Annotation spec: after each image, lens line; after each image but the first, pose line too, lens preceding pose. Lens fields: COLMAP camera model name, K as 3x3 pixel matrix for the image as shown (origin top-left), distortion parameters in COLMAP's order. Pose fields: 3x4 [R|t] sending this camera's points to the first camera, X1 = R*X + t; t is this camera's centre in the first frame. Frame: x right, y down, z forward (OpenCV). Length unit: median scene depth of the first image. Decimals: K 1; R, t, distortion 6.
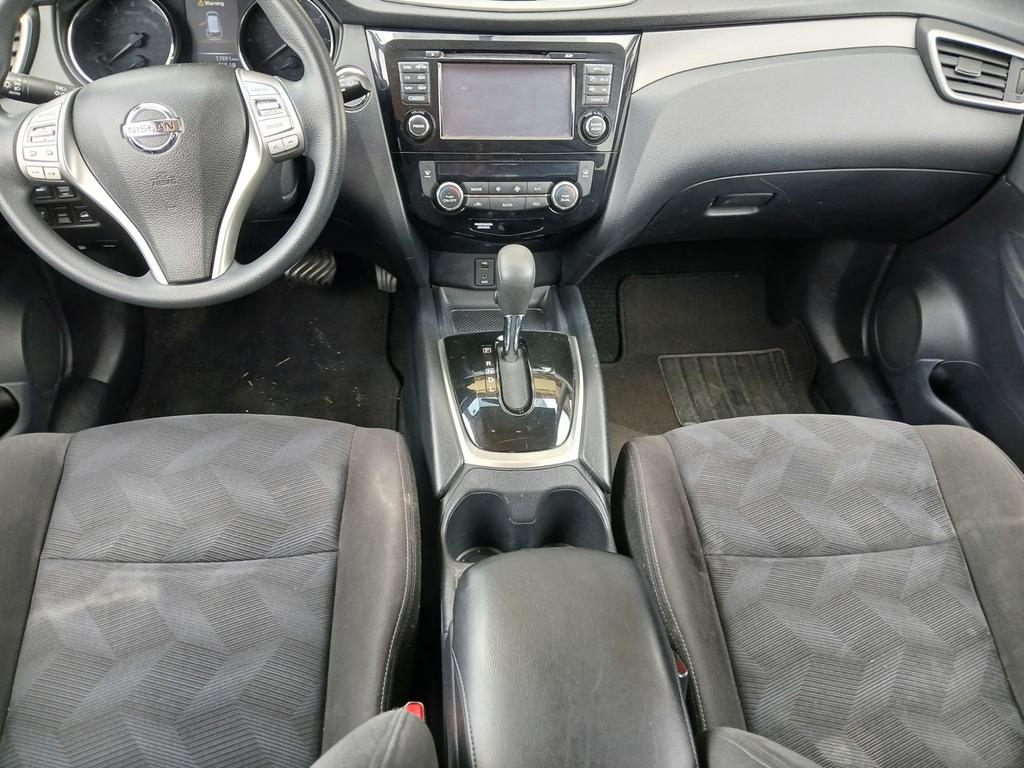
lens RADIAL K [[814.5, 0, 502.9], [0, 814.5, 382.1], [0, 0, 1]] dist [-0.012339, -0.006270]
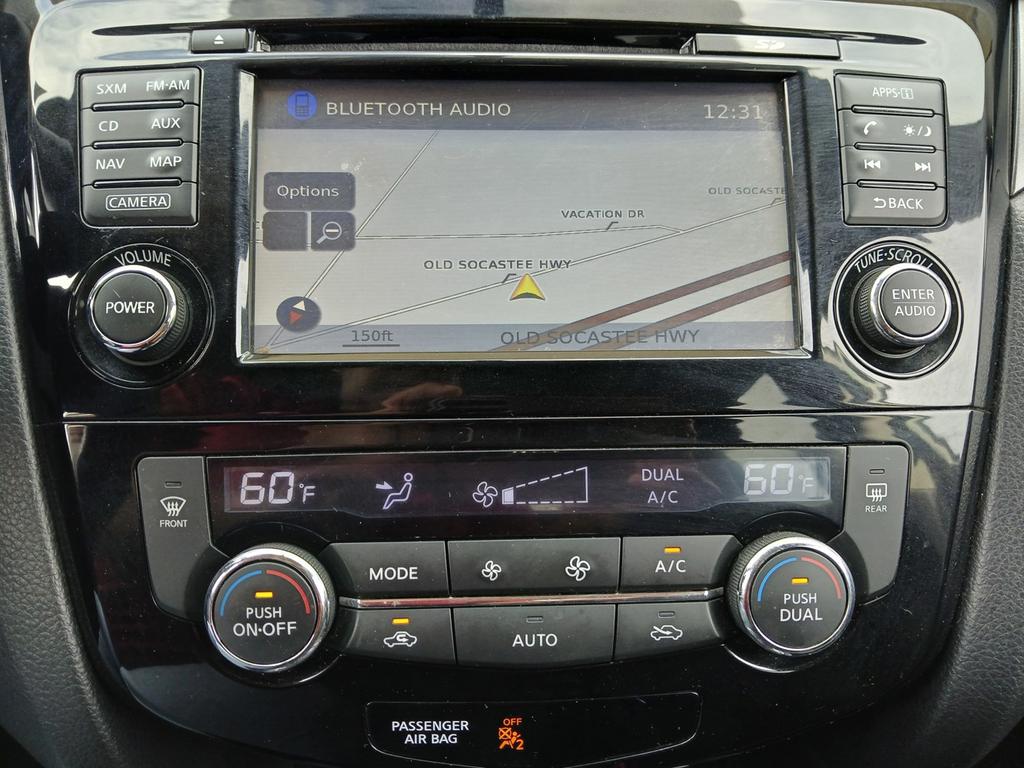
lens RADIAL K [[814.5, 0, 513.5], [0, 814.5, 377.9], [0, 0, 1]] dist [-0.012339, -0.006270]
pose [[0.988786, -0.029632, -0.146367, 0.035151], [-0.023002, 0.938198, -0.345335, -0.210015], [0.147554, 0.344829, 0.926995, 0.774419]]
